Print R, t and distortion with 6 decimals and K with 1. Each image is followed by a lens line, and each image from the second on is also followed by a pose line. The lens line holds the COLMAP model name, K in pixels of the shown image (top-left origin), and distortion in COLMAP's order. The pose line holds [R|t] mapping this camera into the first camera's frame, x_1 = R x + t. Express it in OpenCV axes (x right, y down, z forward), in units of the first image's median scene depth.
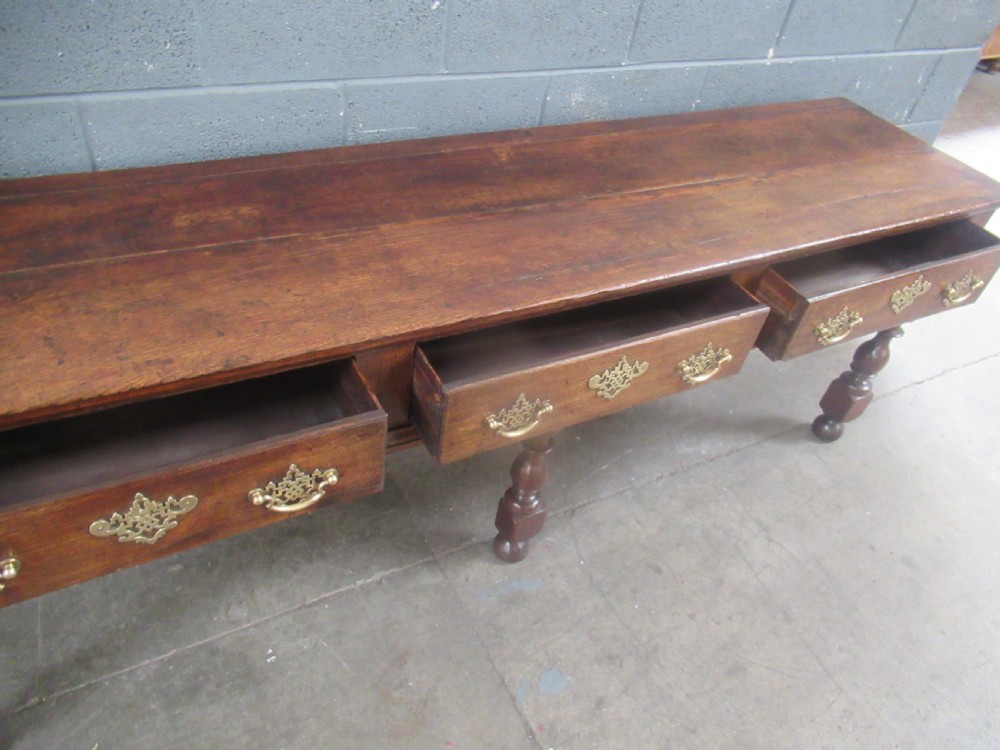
lens RADIAL K [[750.8, 0, 479.9], [0, 750.8, 383.4], [0, 0, 1]] dist [-0.009542, 0.008091]
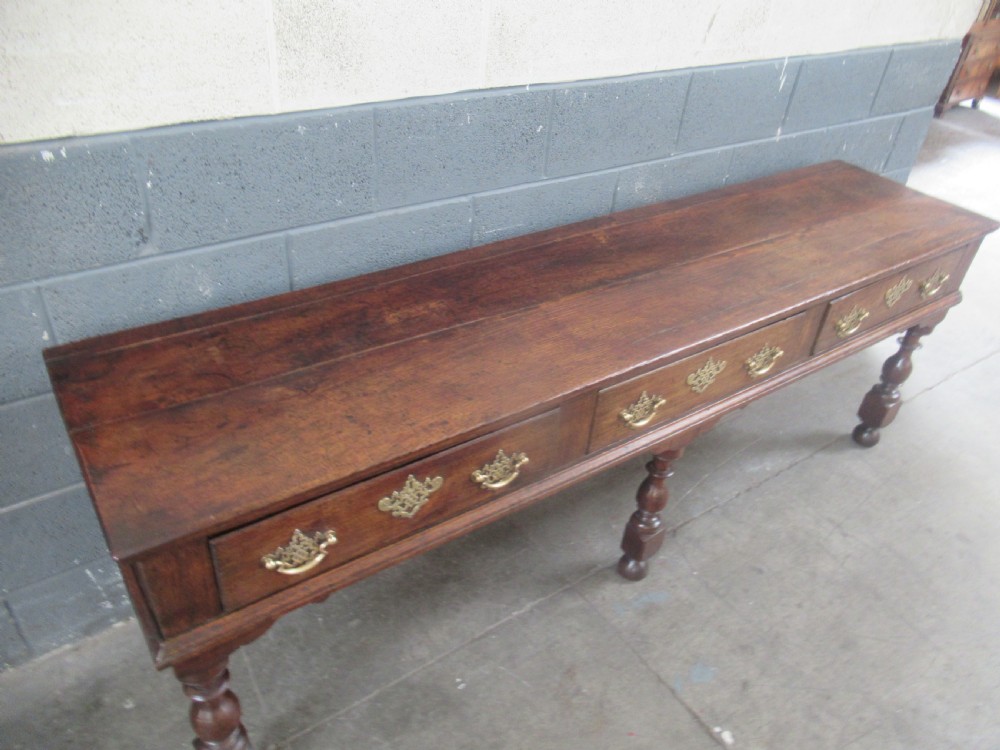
lens RADIAL K [[750.8, 0, 479.9], [0, 750.8, 383.4], [0, 0, 1]] dist [-0.009542, 0.008091]
pose [[0.991285, -0.121666, 0.050515, -0.247687], [0.125976, 0.987628, -0.093386, 0.019854], [-0.038528, 0.098936, 0.994348, -0.185741]]
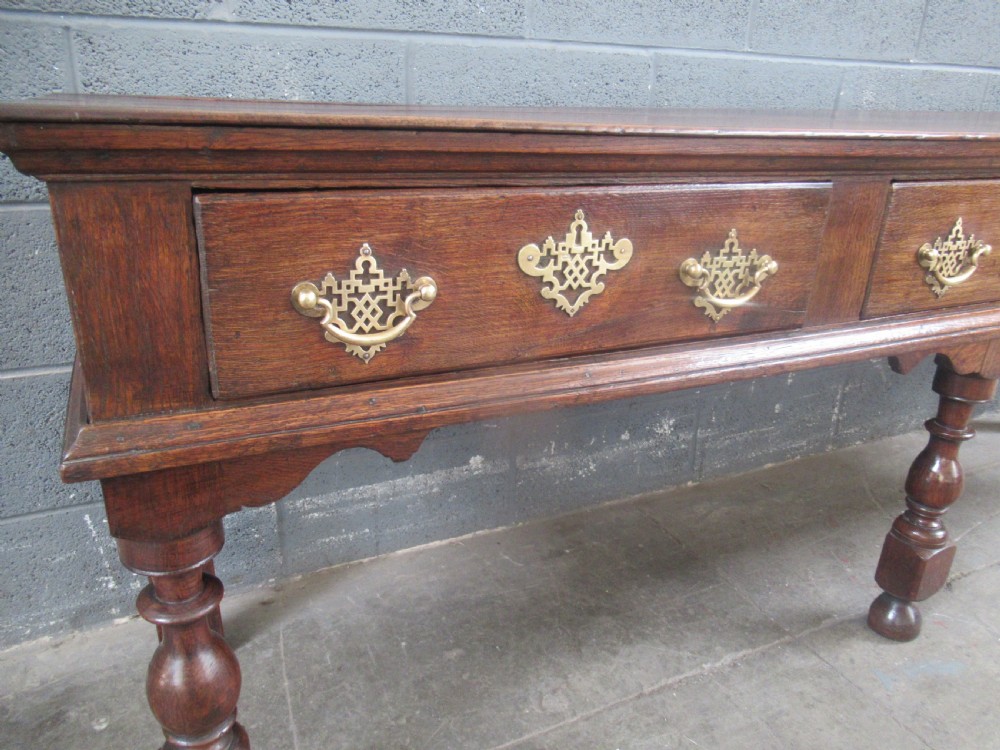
lens RADIAL K [[743.3, 0, 484.6], [0, 743.3, 381.1], [0, 0, 1]] dist [-0.002185, 0.002871]
pose [[0.994072, -0.074029, -0.079630, -0.319579], [0.041256, 0.934449, -0.353699, 0.274240], [0.100594, 0.348317, 0.931964, 0.239084]]
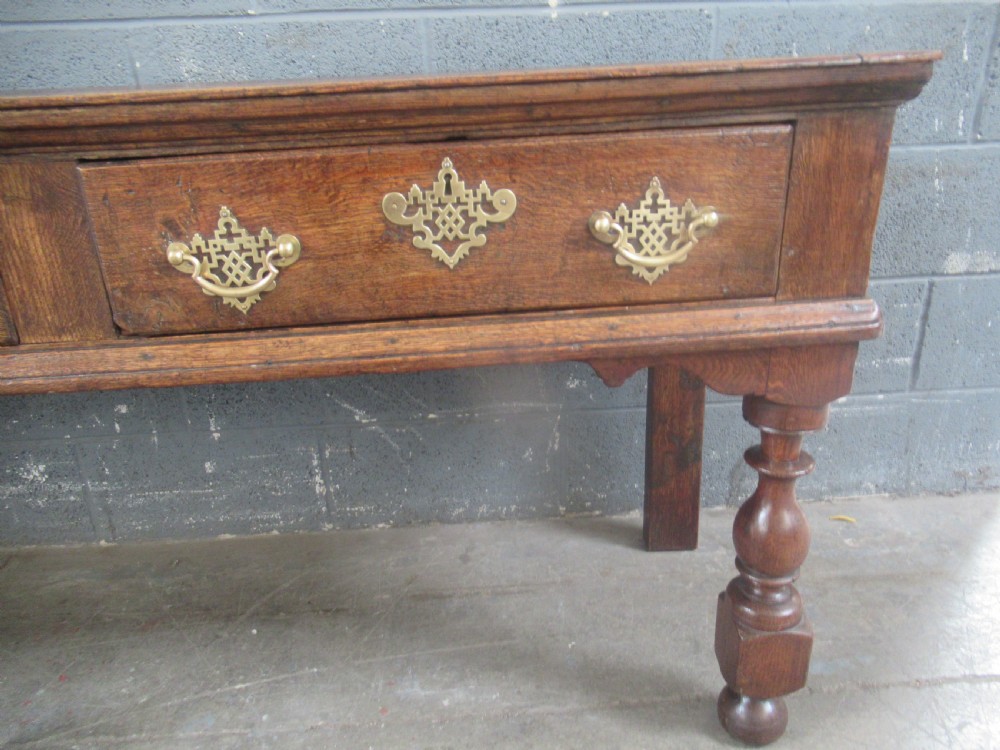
lens RADIAL K [[745.5, 0, 492.4], [0, 745.5, 375.4], [0, 0, 1]] dist [-0.001208, -0.002288]
pose [[0.896032, 0.009401, -0.443891, 0.741542], [-0.171910, 0.929139, -0.327335, 0.061834], [0.409359, 0.369612, 0.834154, 0.706607]]
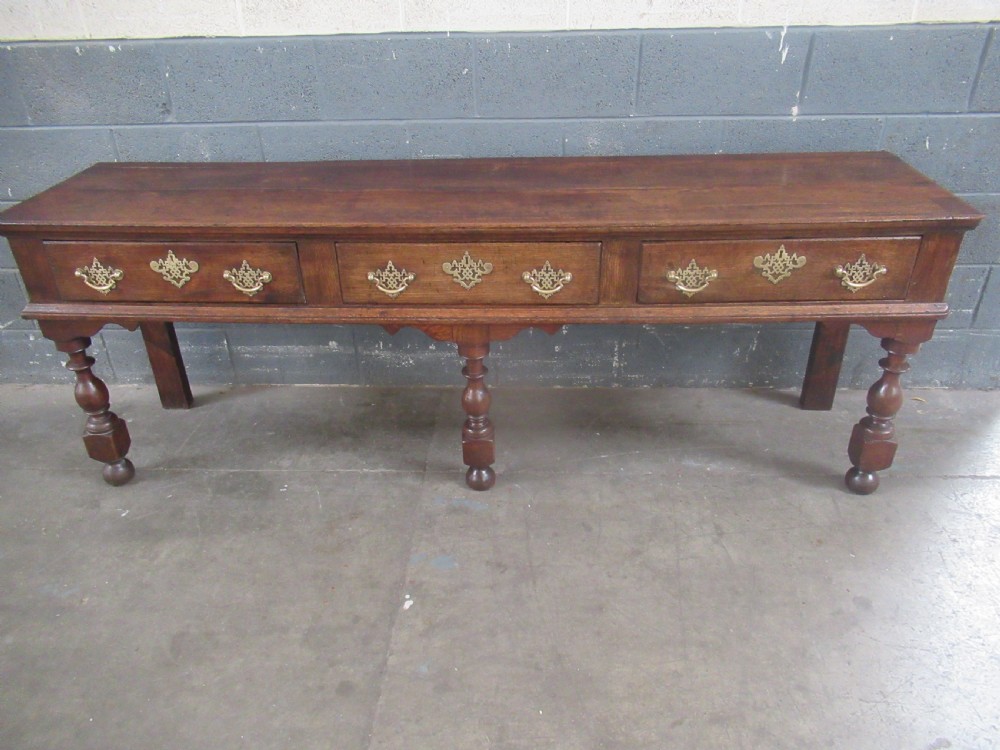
lens RADIAL K [[745.6, 0, 476.7], [0, 745.6, 378.0], [0, 0, 1]] dist [-0.013239, 0.007785]
pose [[0.841914, 0.135800, -0.522245, 0.751441], [-0.246588, 0.957676, -0.148499, 0.277952], [0.479975, 0.253802, 0.839767, -0.086859]]
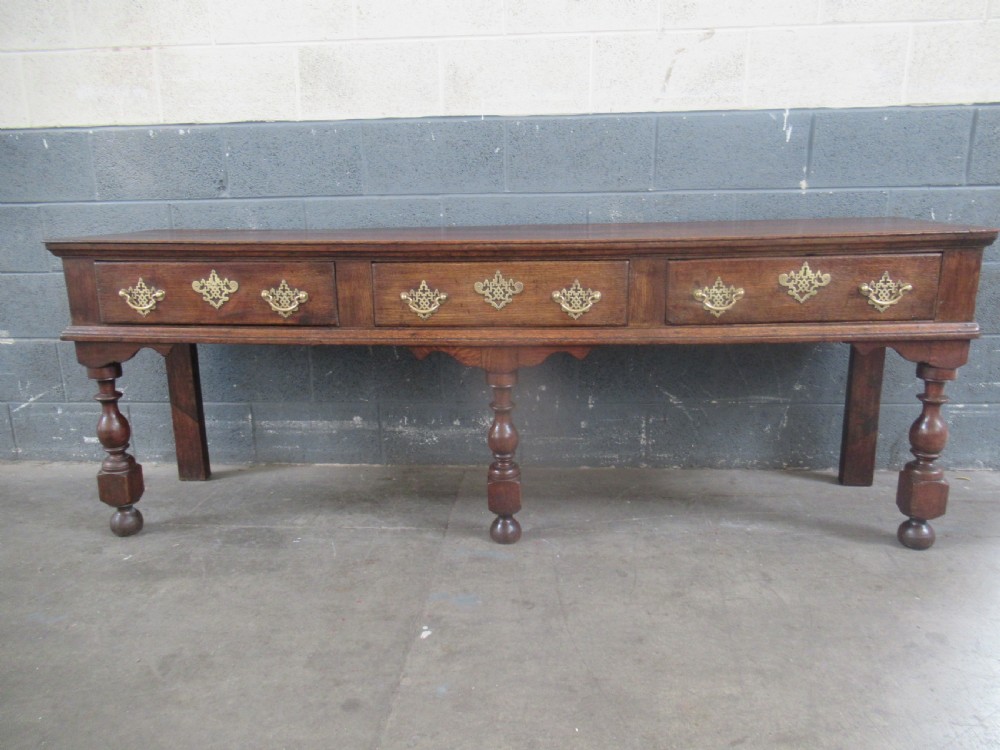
lens RADIAL K [[743.4, 0, 476.5], [0, 743.4, 377.4], [0, 0, 1]] dist [-0.007035, -0.004137]
pose [[0.828320, -0.003877, -0.560242, 0.748154], [-0.273587, 0.869841, -0.410519, 0.566491], [0.488913, 0.493316, 0.719447, 0.033362]]
